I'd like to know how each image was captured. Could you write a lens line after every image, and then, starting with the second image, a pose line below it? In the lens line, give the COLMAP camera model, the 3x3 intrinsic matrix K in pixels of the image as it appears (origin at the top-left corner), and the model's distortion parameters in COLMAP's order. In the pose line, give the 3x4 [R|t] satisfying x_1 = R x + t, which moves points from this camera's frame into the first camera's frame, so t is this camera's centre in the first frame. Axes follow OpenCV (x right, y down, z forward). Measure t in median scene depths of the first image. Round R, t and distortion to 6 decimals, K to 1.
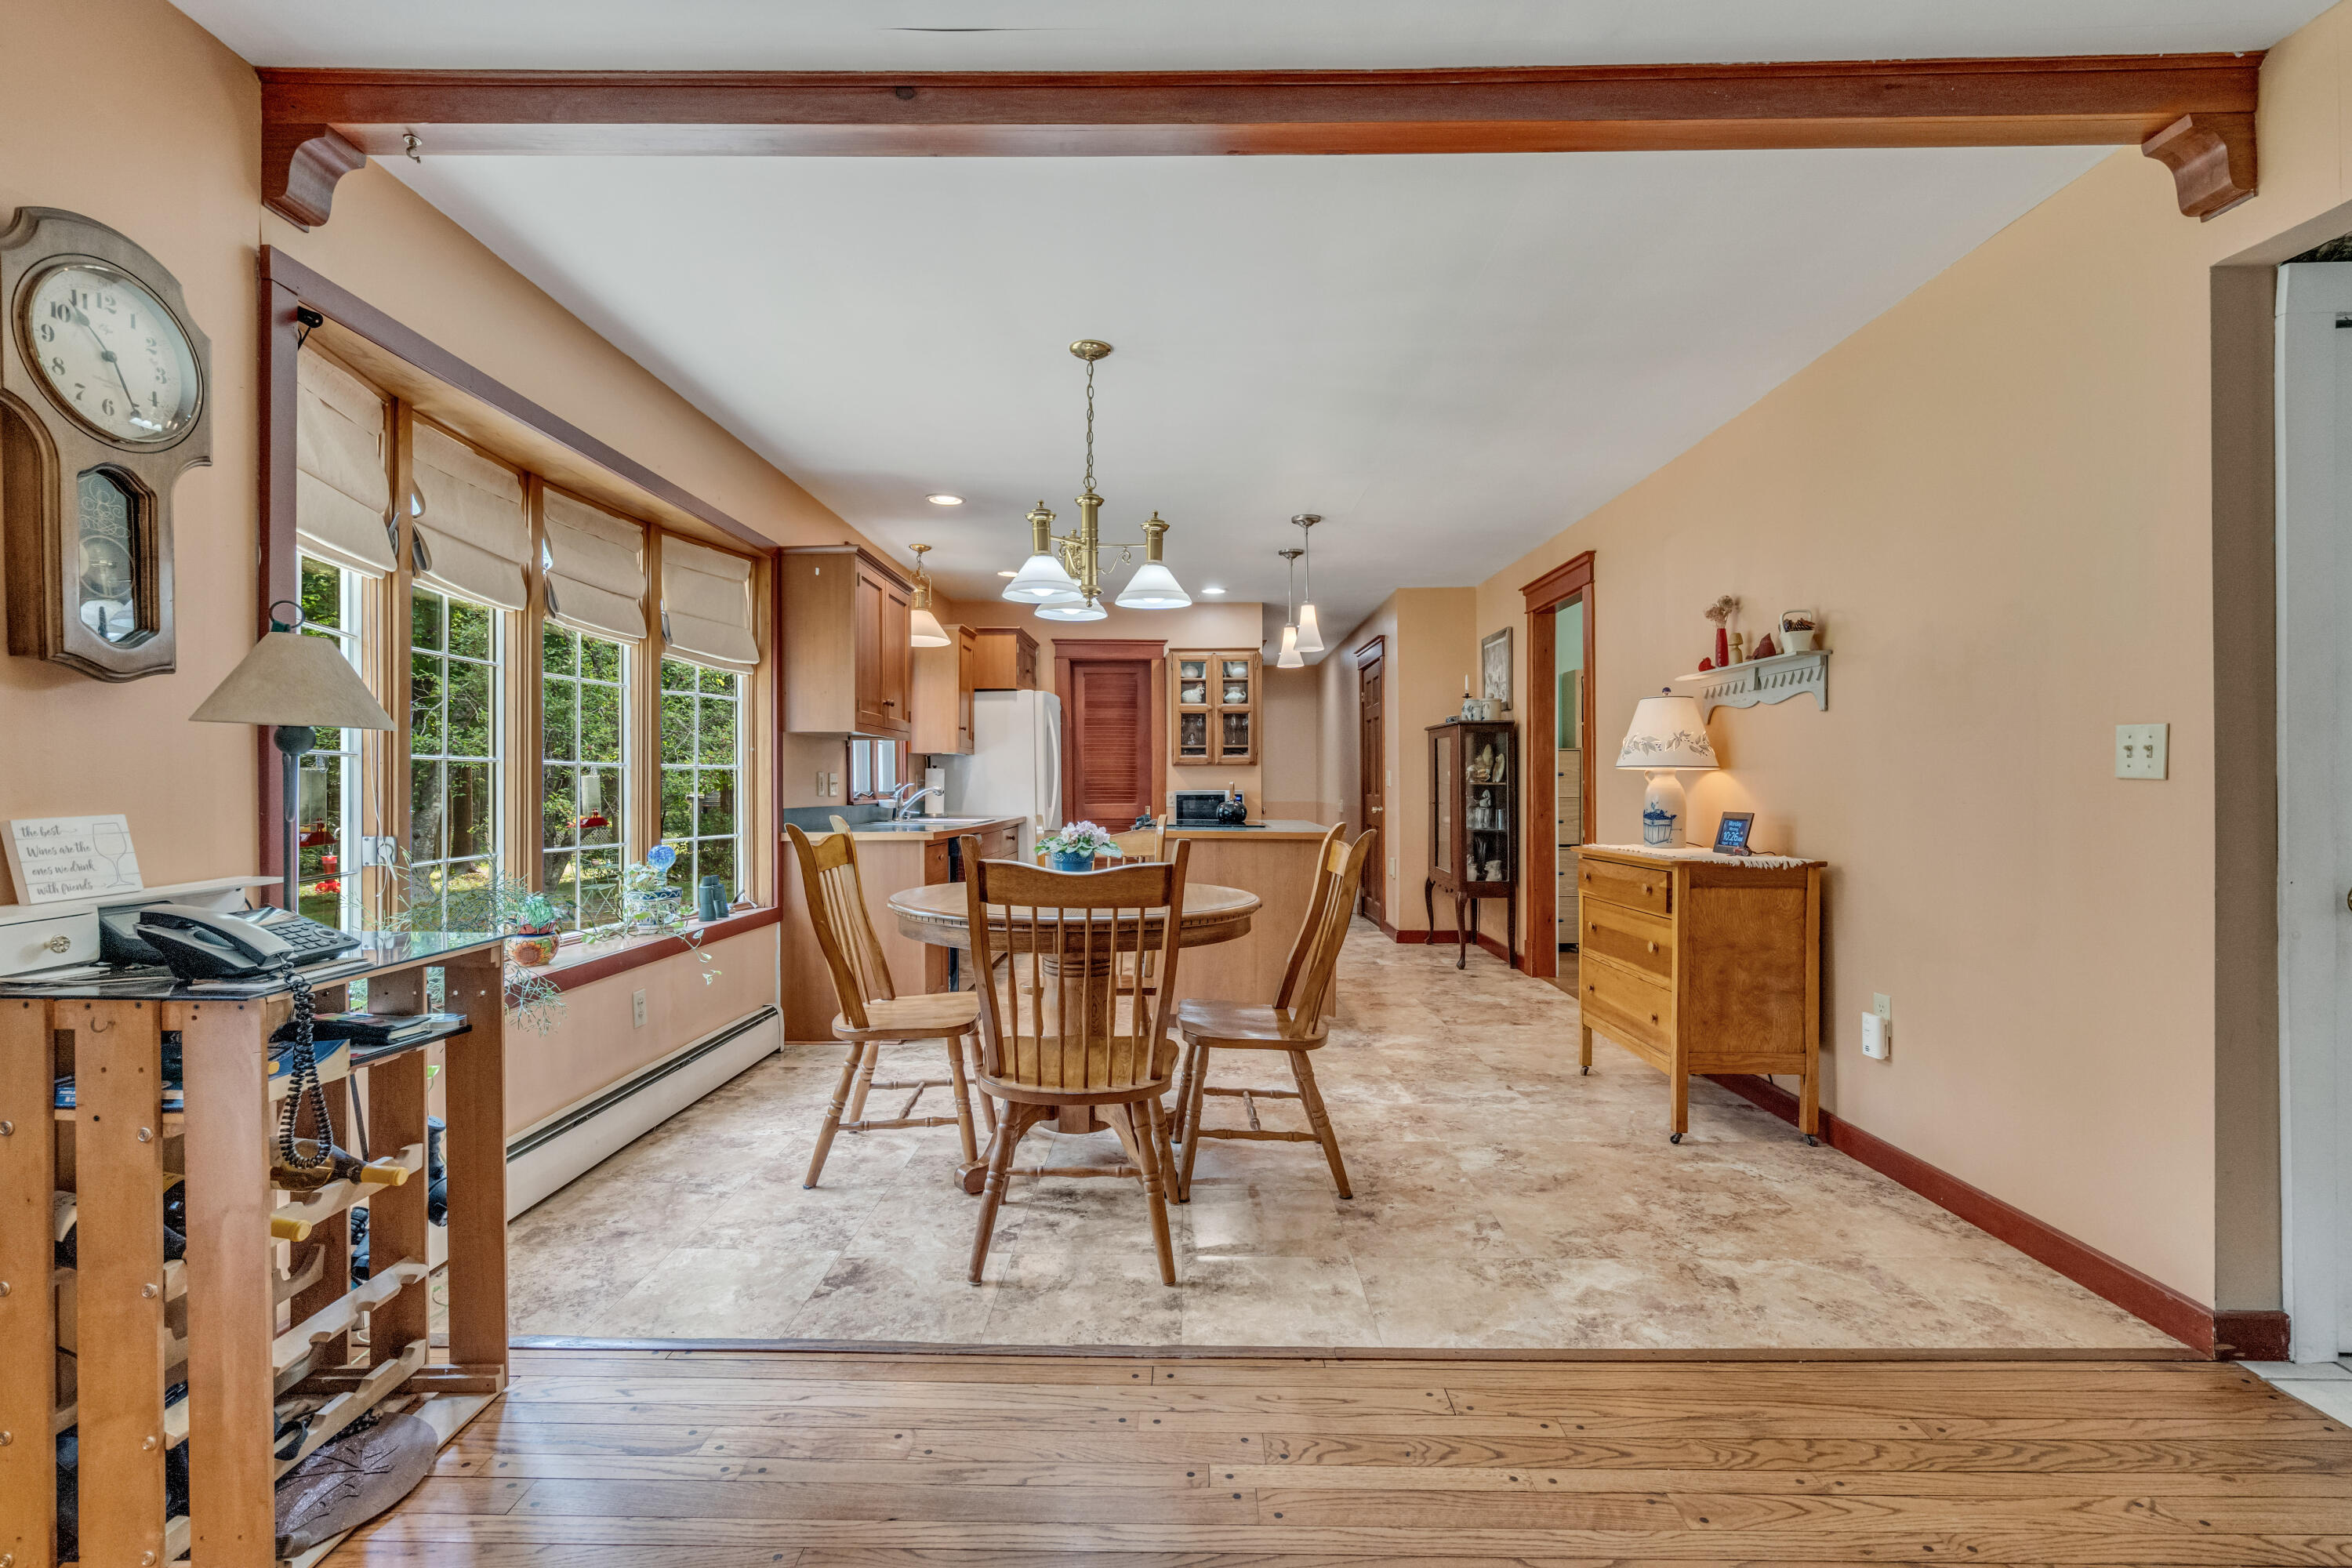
lens RADIAL K [[1086.6, 0, 1174.5], [0, 1086.6, 787.0], [0, 0, 1]] dist [-0.002898, -0.000217]
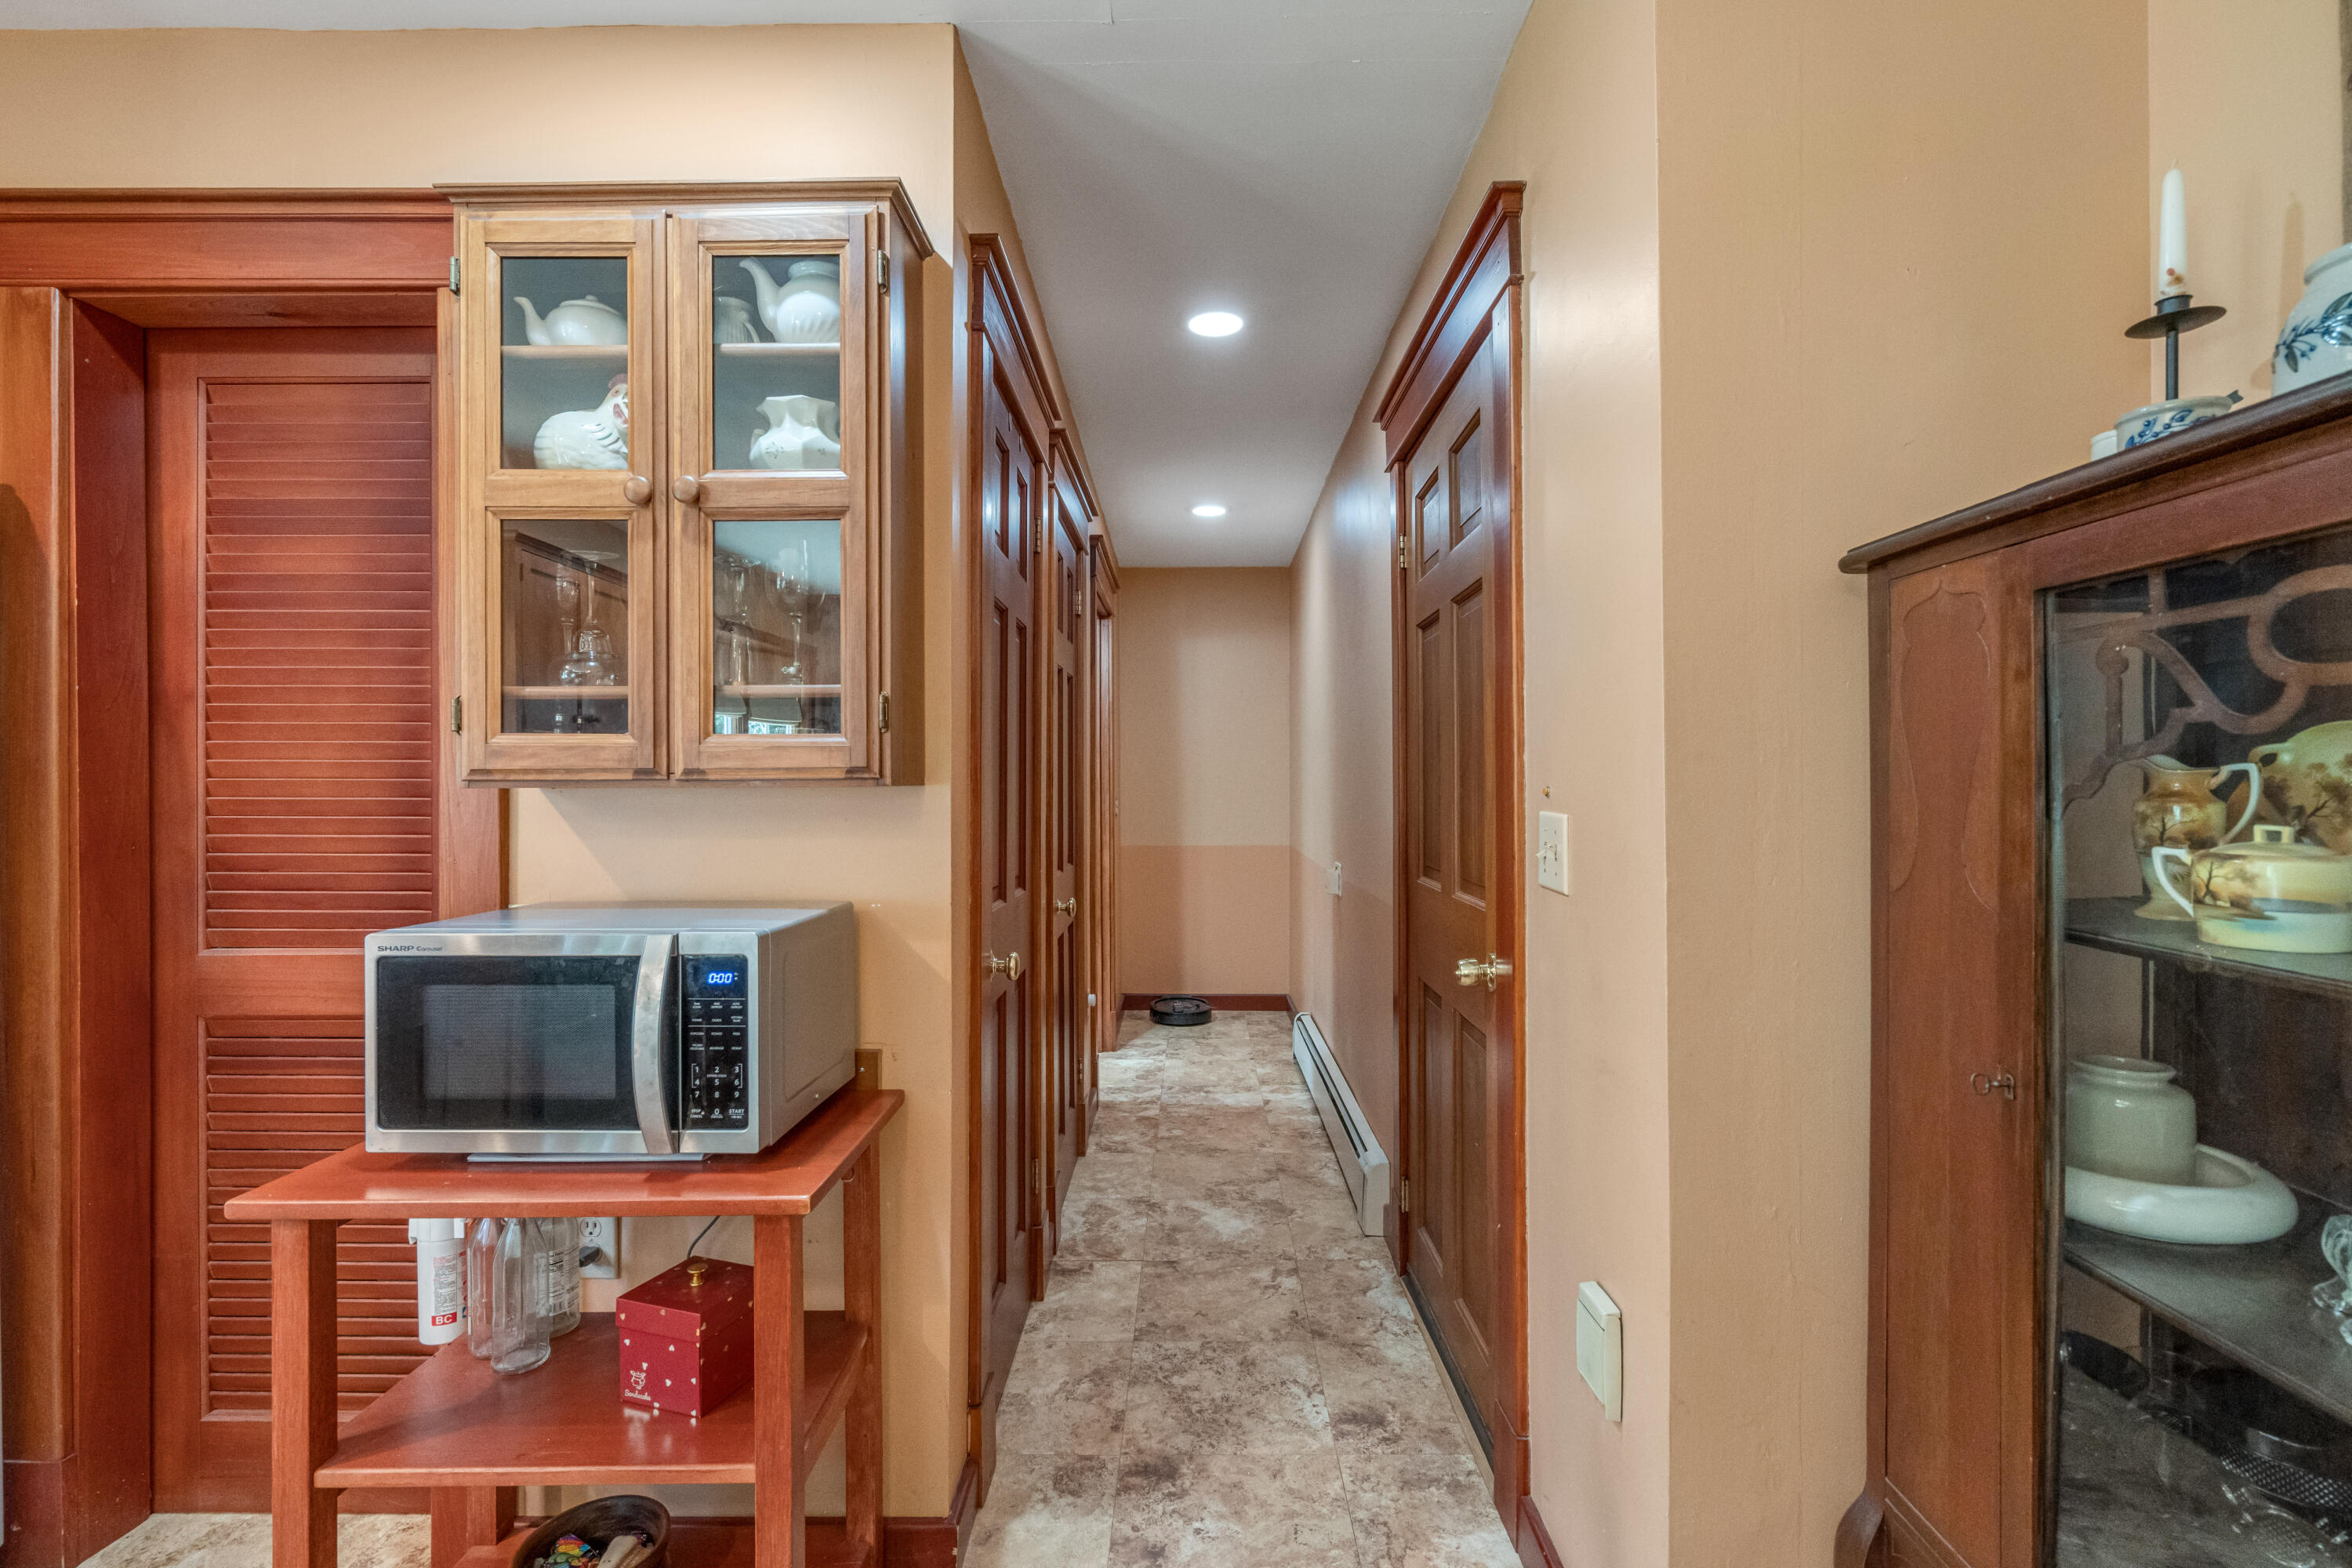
lens RADIAL K [[1086.6, 0, 1176.6], [0, 1086.6, 781.7], [0, 0, 1]] dist [-0.002898, -0.000217]
pose [[0.999994, -0.002622, -0.002367, 0.122431], [0.002617, 0.999994, -0.002114, -0.019535], [0.002373, 0.002107, 0.999995, 0.774994]]
